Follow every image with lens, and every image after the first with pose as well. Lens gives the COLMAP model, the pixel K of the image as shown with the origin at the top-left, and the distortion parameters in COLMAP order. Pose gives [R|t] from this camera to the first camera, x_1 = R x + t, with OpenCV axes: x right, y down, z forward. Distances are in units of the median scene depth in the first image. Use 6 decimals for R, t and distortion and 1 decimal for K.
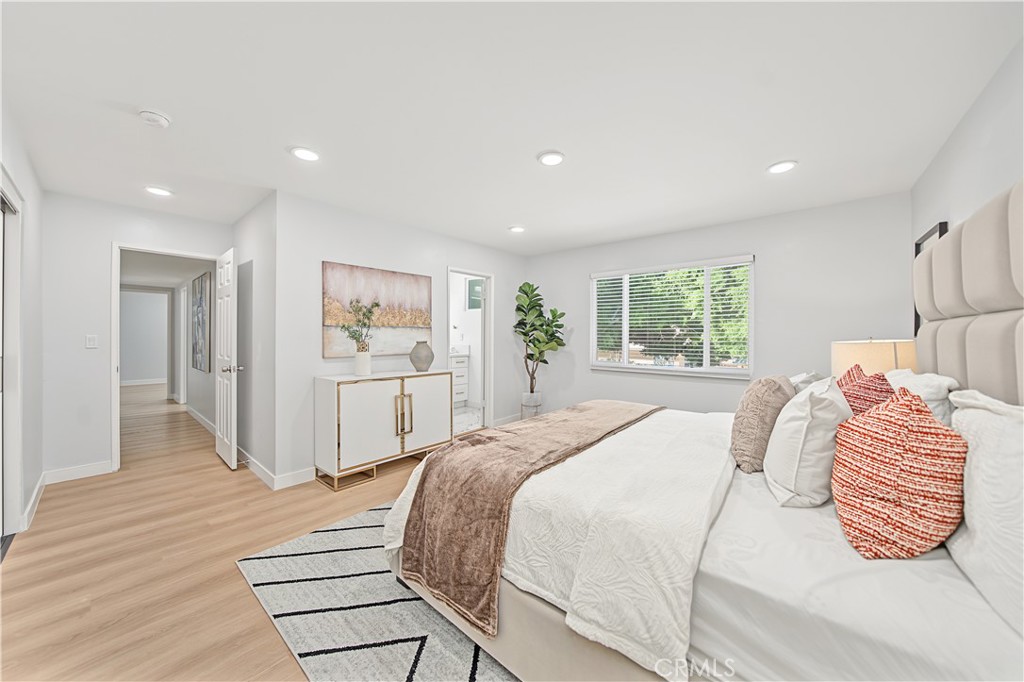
lens RADIAL K [[364.2, 0, 515.9], [0, 364.2, 334.2], [0, 0, 1]] dist [-0.030020, -0.000079]
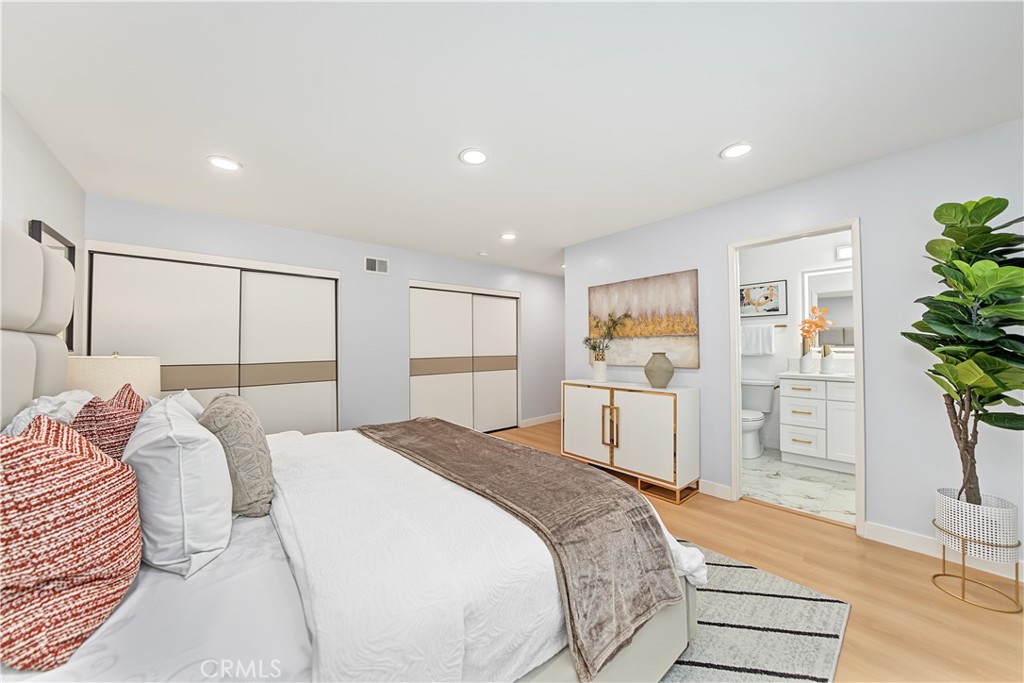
lens RADIAL K [[348.3, 0, 512.0], [0, 348.3, 341.5], [0, 0, 1]] dist [-0.000174, 0.000049]
pose [[-0.147580, -0.014589, -0.988943, 0.638196], [0.014141, 0.999758, -0.016859, 0.002933], [0.988949, -0.016473, -0.147338, 0.829760]]
